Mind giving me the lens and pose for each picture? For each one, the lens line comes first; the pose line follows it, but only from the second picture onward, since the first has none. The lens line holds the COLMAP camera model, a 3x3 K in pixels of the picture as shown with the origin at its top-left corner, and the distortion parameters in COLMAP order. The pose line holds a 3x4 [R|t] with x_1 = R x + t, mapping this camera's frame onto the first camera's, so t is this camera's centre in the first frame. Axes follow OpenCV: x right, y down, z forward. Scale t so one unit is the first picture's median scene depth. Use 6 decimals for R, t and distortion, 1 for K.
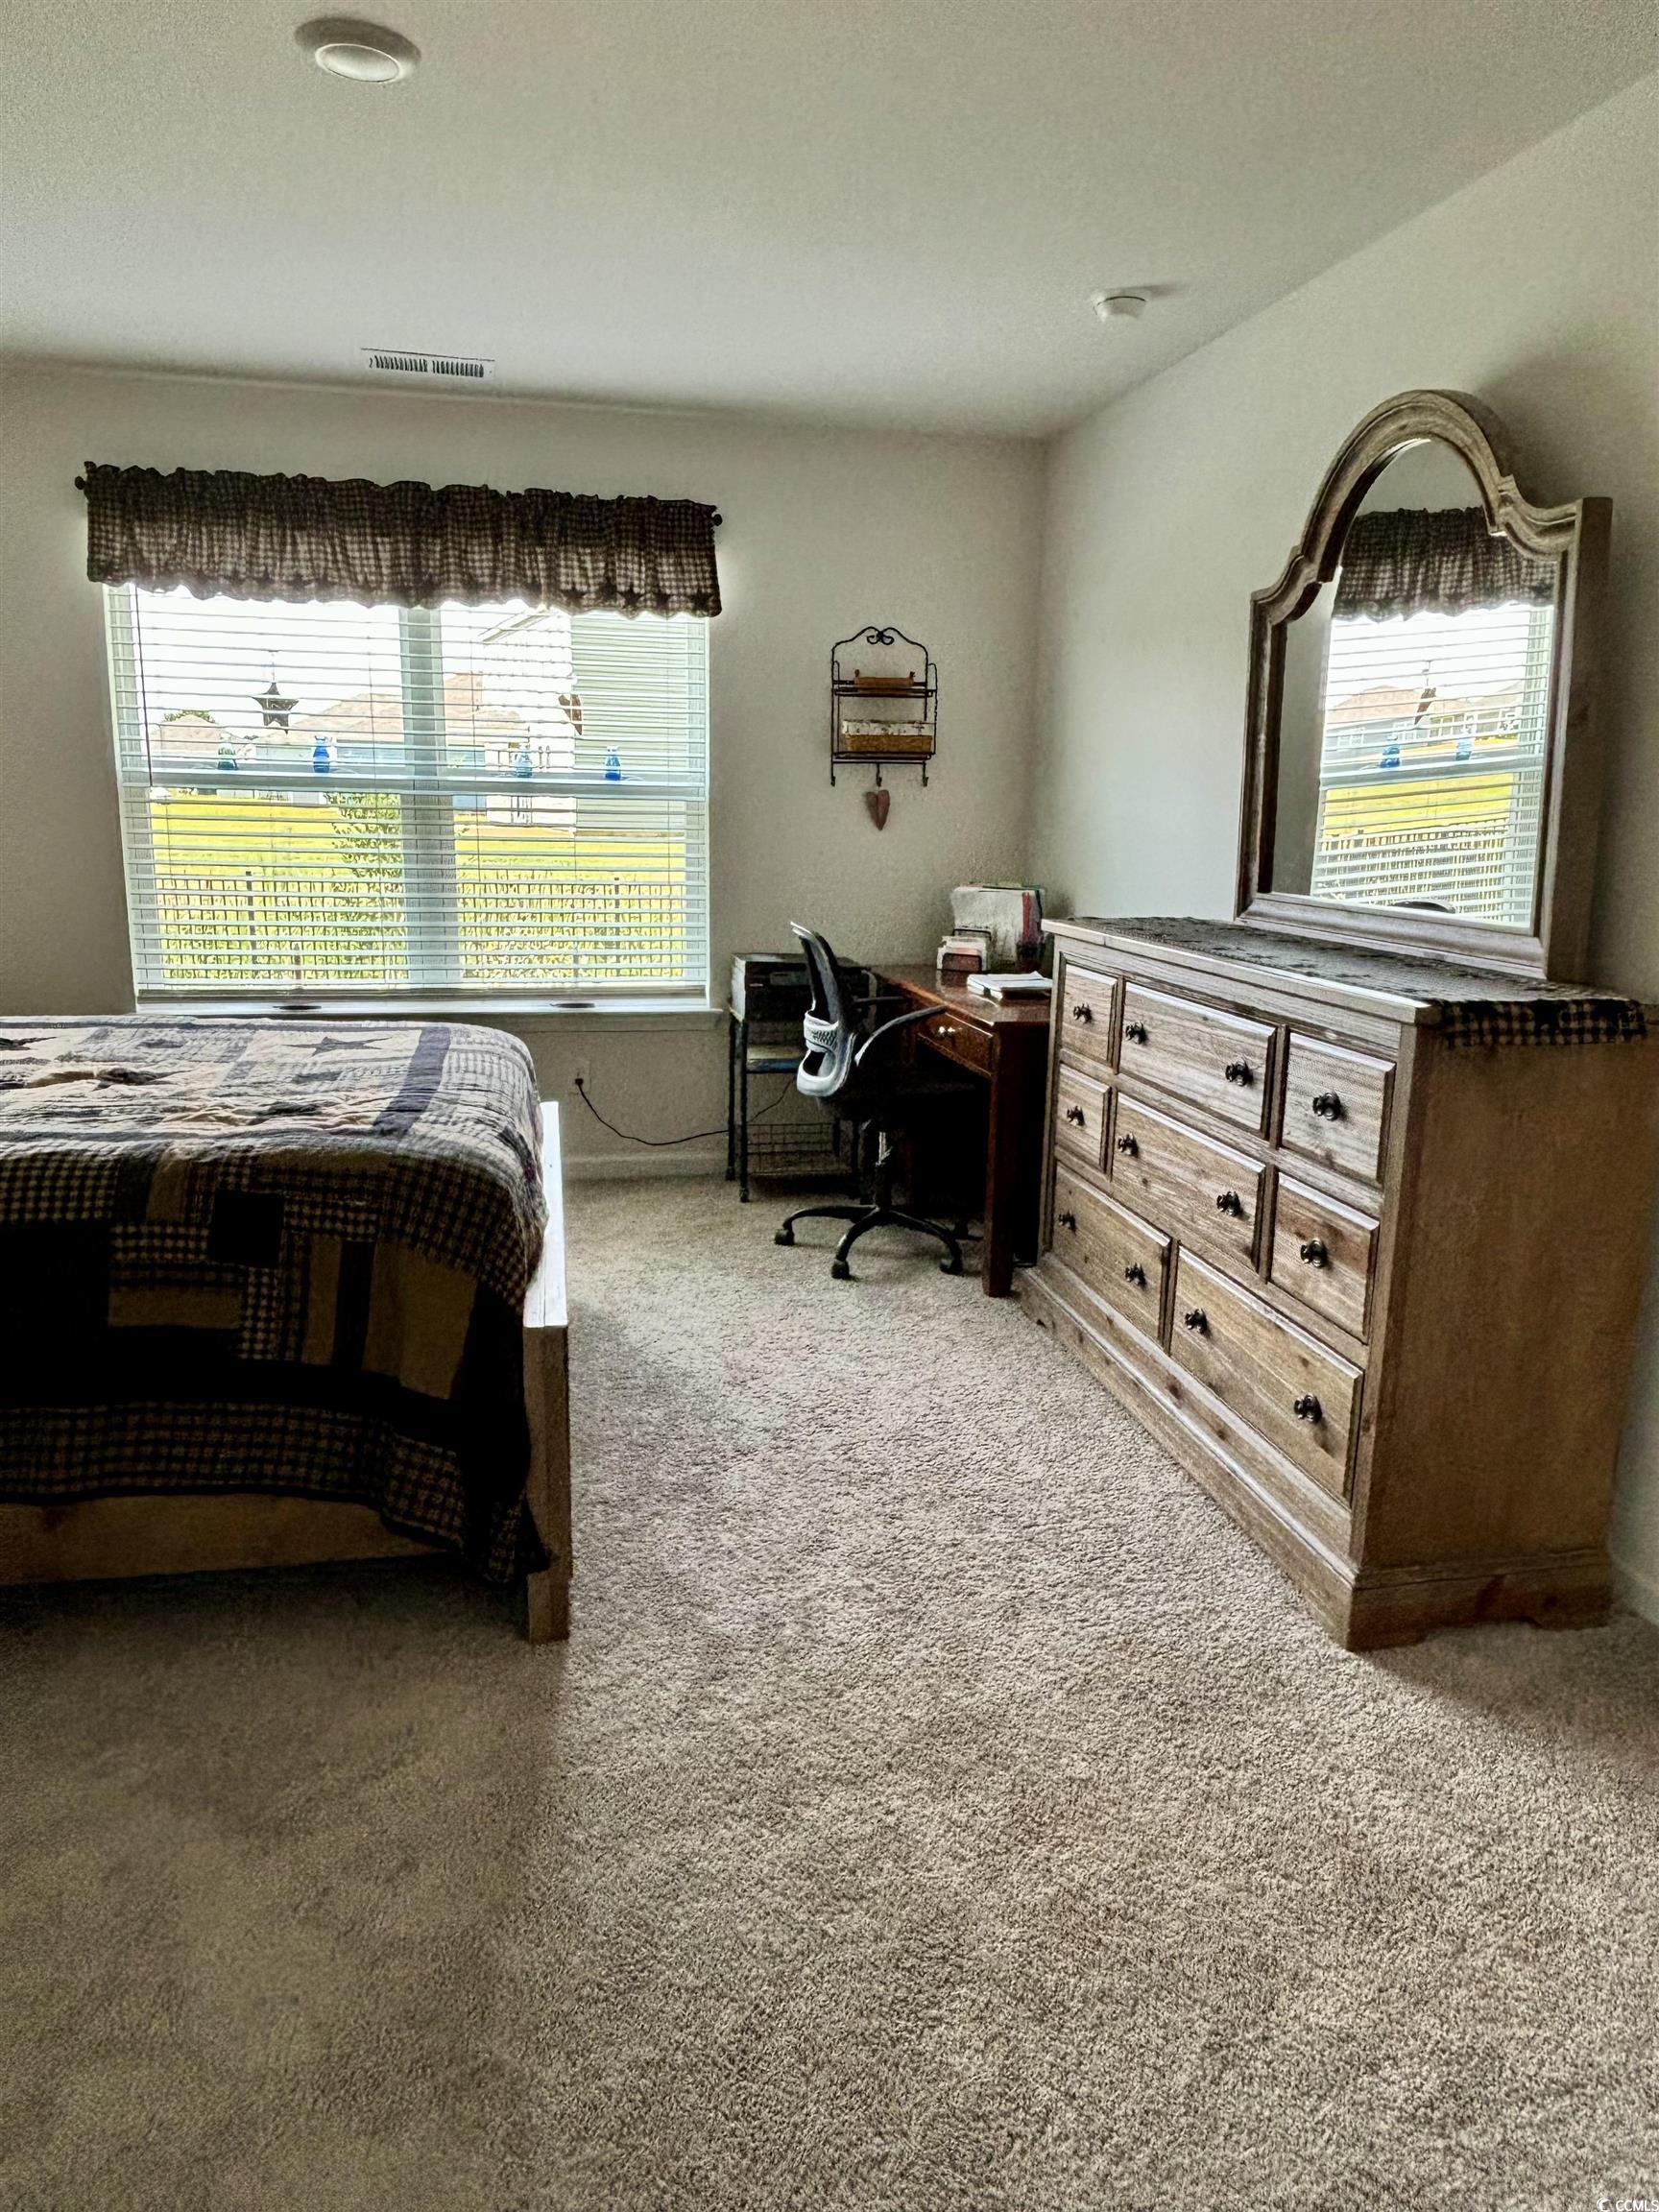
lens RADIAL K [[1429.7, 0, 829.5], [0, 1429.7, 1106.0], [0, 0, 1]] dist [0.000259, -0.001692]
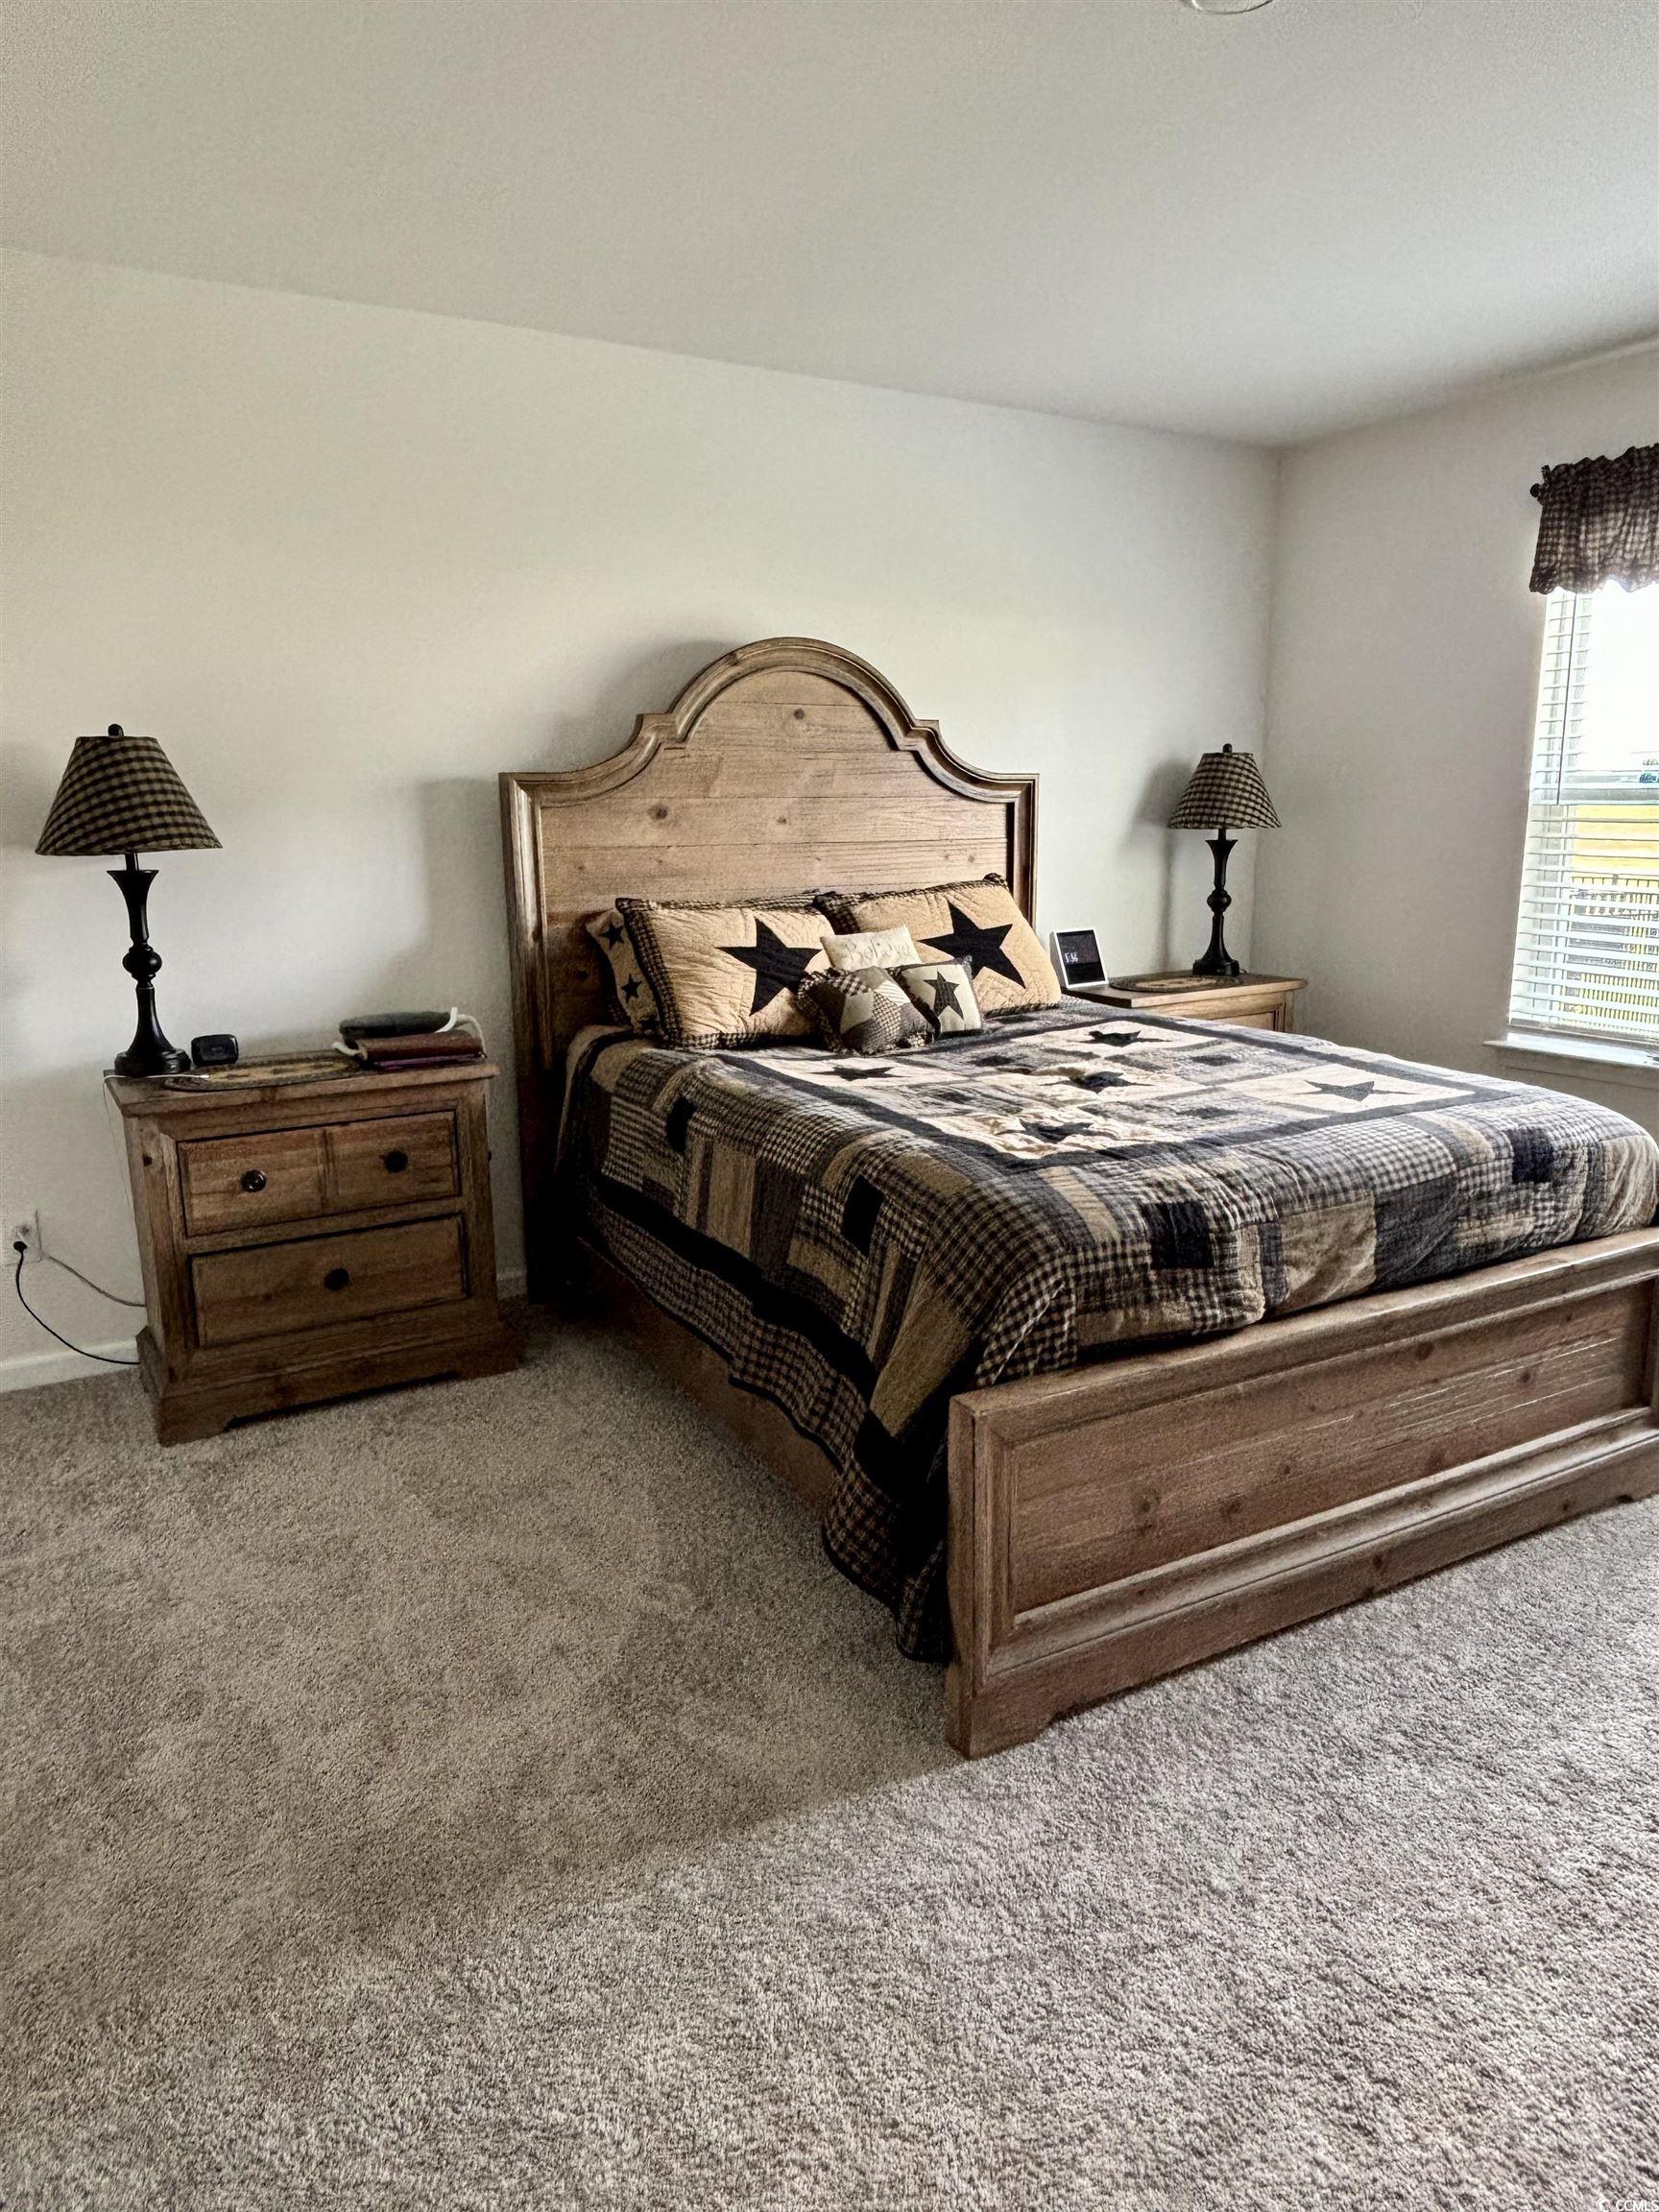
lens RADIAL K [[1374.7, 0, 829.5], [0, 1374.7, 1106.0], [0, 0, 1]] dist [0.000792, -0.000201]
pose [[0.303037, 0.177661, -0.936272, 0.331238], [-0.183015, 0.975031, 0.125780, -0.073737], [0.935240, 0.133236, 0.327985, 0.371016]]
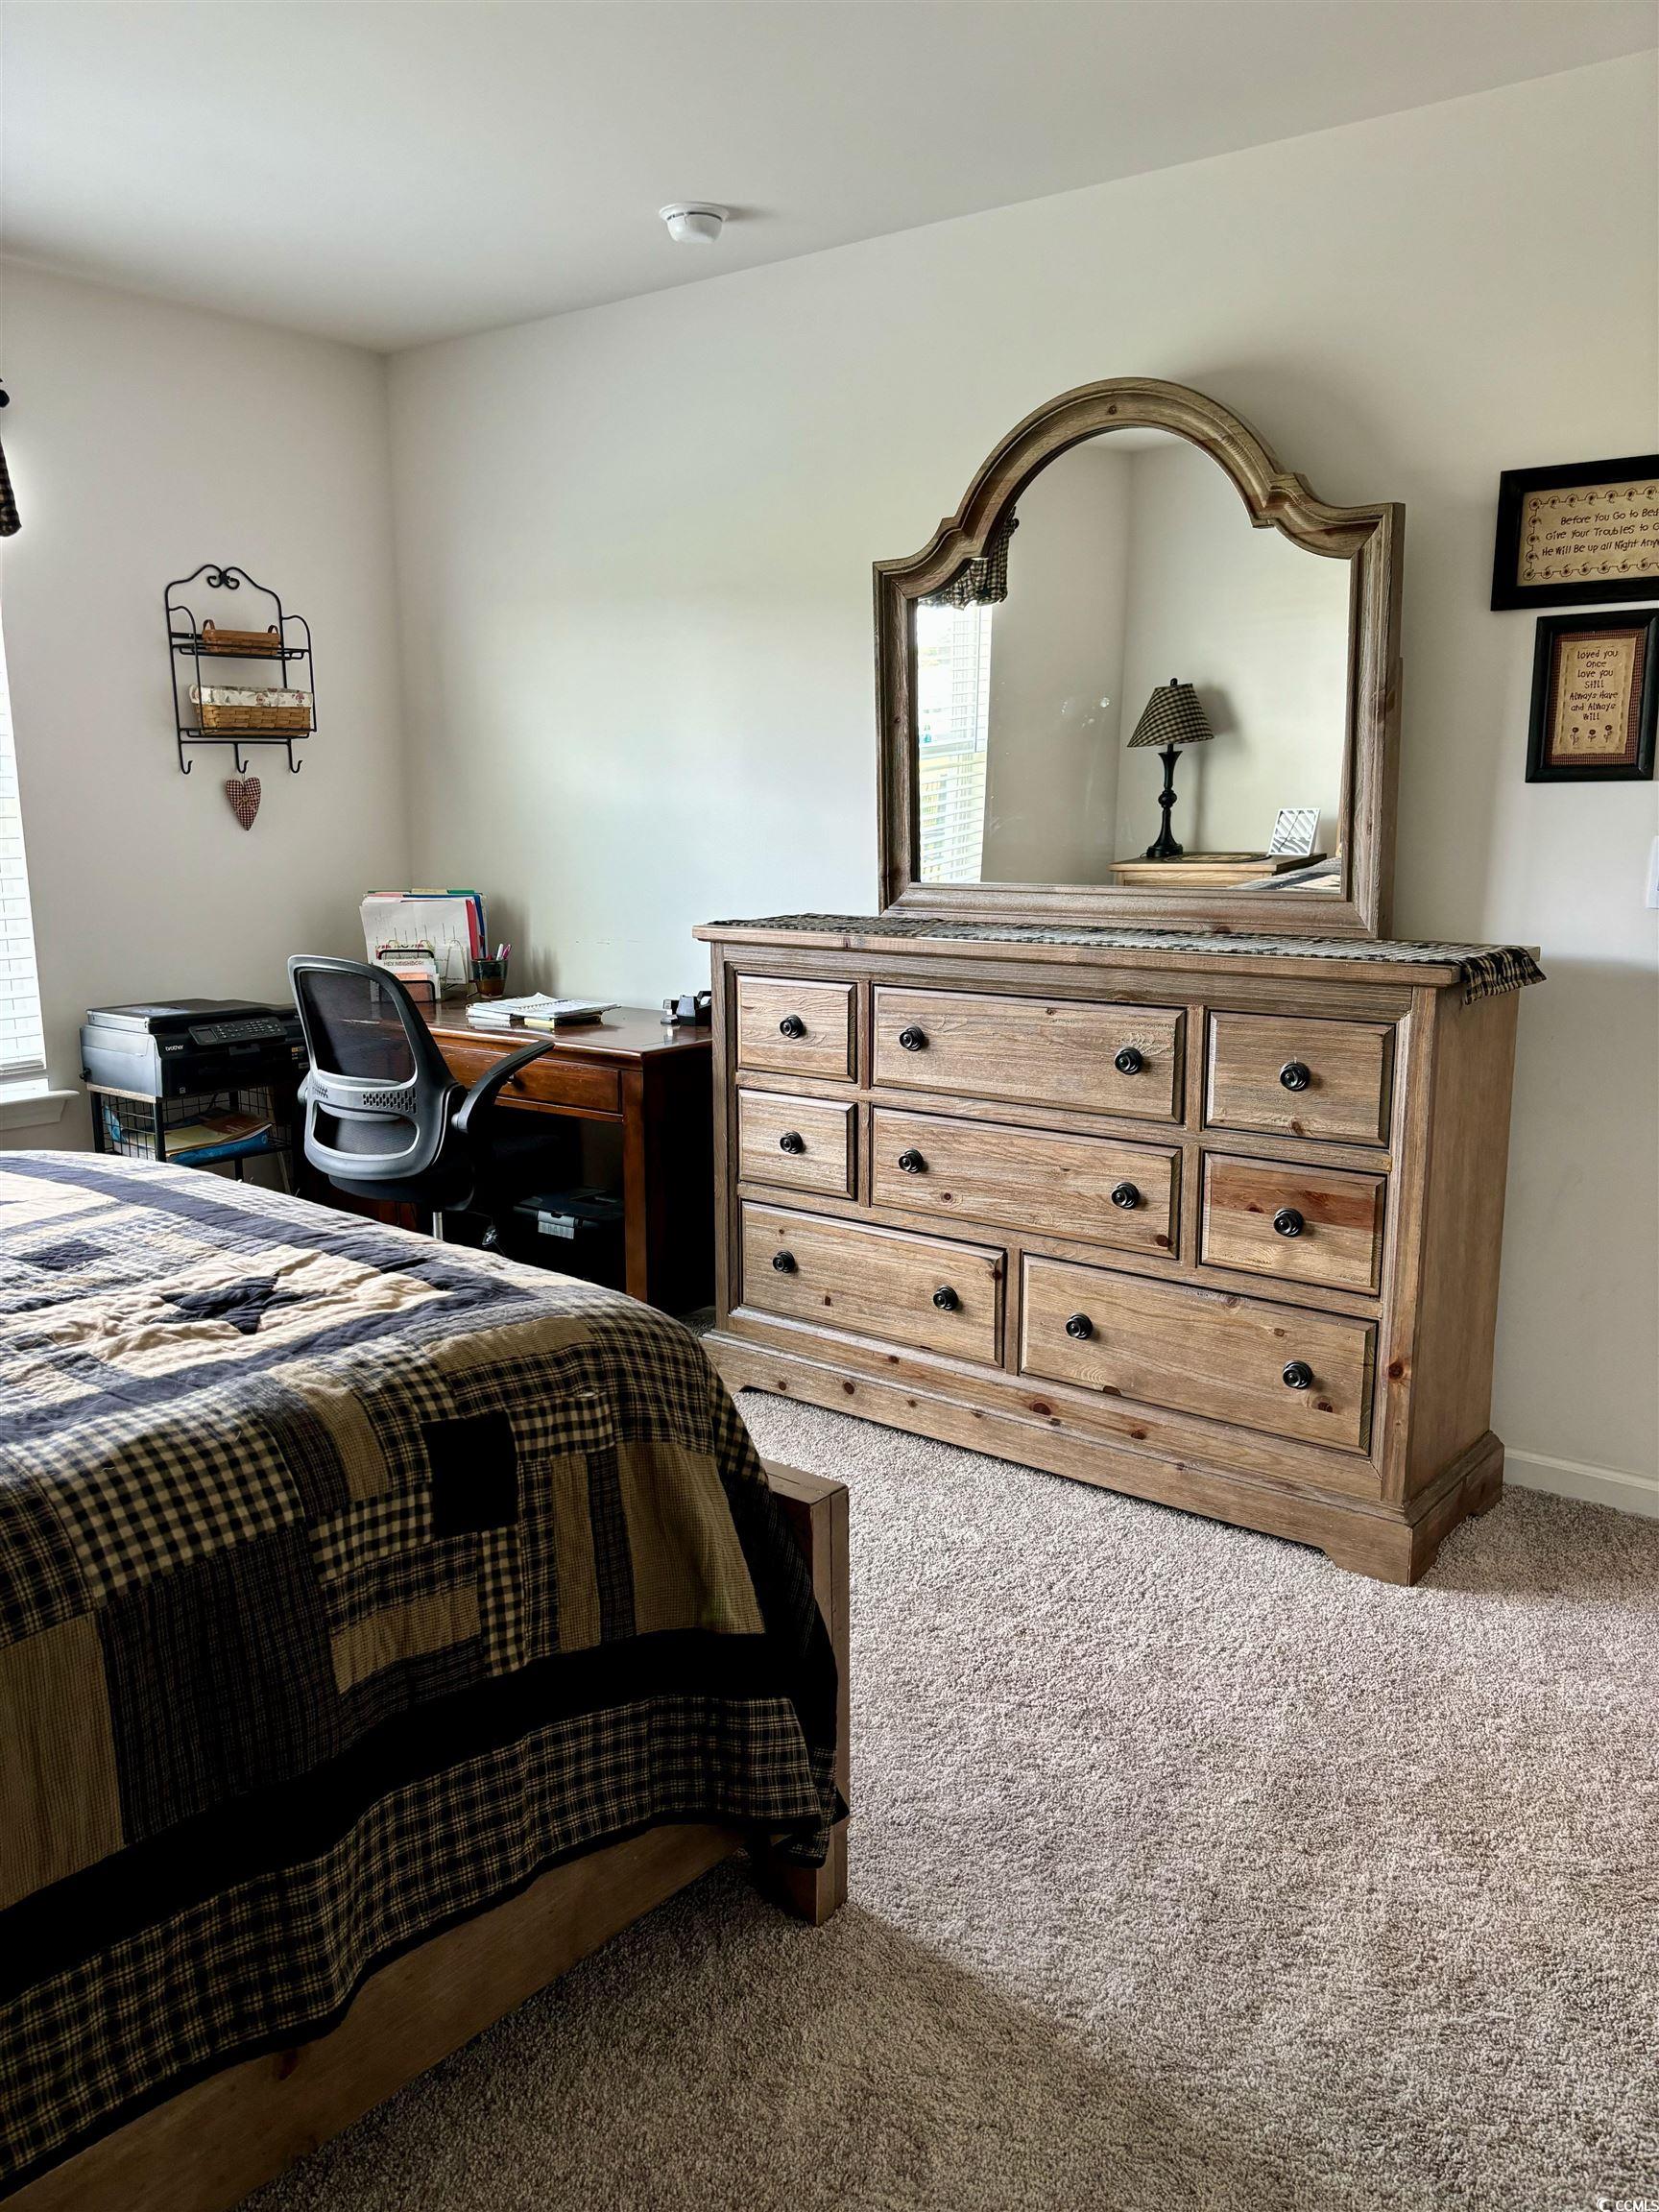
lens RADIAL K [[1646.6, 0, 829.5], [0, 1646.6, 1106.0], [0, 0, 1]] dist [0.041846, -0.056467]
pose [[0.771724, -0.138518, 0.620688, -0.430559], [0.149418, 0.988163, 0.034751, -0.047249], [-0.618155, 0.065924, 0.783287, 0.186179]]
